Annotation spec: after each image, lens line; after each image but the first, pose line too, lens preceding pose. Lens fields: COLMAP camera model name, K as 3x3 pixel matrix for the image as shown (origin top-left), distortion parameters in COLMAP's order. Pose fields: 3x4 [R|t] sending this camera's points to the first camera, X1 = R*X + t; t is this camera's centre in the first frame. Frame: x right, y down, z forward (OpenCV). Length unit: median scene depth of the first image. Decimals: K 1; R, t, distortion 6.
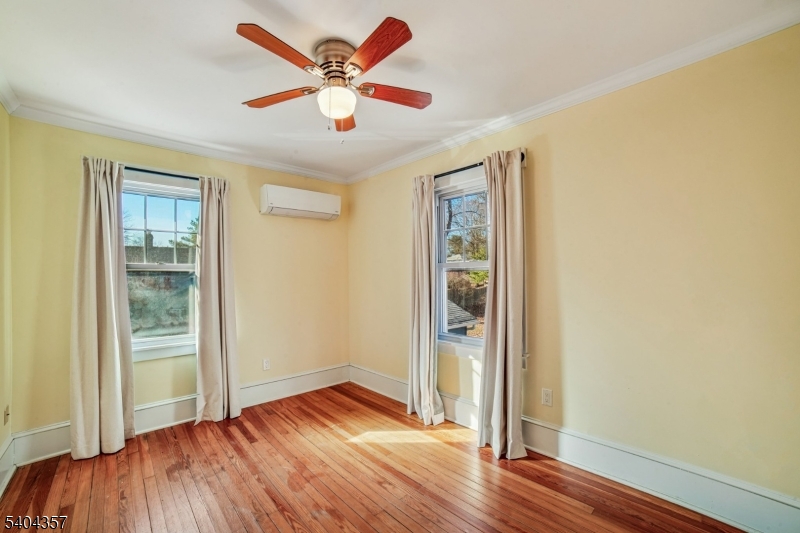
lens RADIAL K [[339.0, 0, 399.7], [0, 339.0, 276.4], [0, 0, 1]] dist [-0.001430, 0.000176]
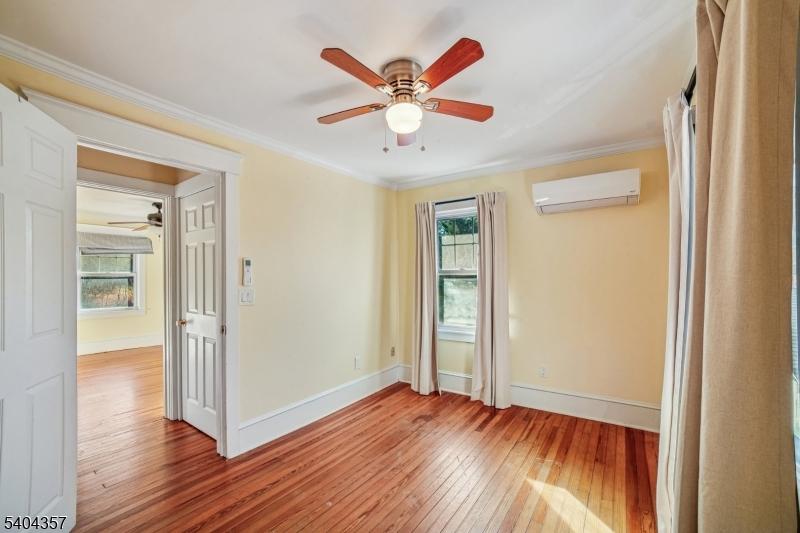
lens RADIAL K [[334.5, 0, 399.6], [0, 334.5, 279.5], [0, 0, 1]] dist [0.000076, 0.000170]
pose [[0.262236, 0.010855, -0.964943, 0.492403], [-0.001717, 0.999940, 0.010782, -0.010559], [0.965002, -0.001170, 0.262239, 0.431435]]
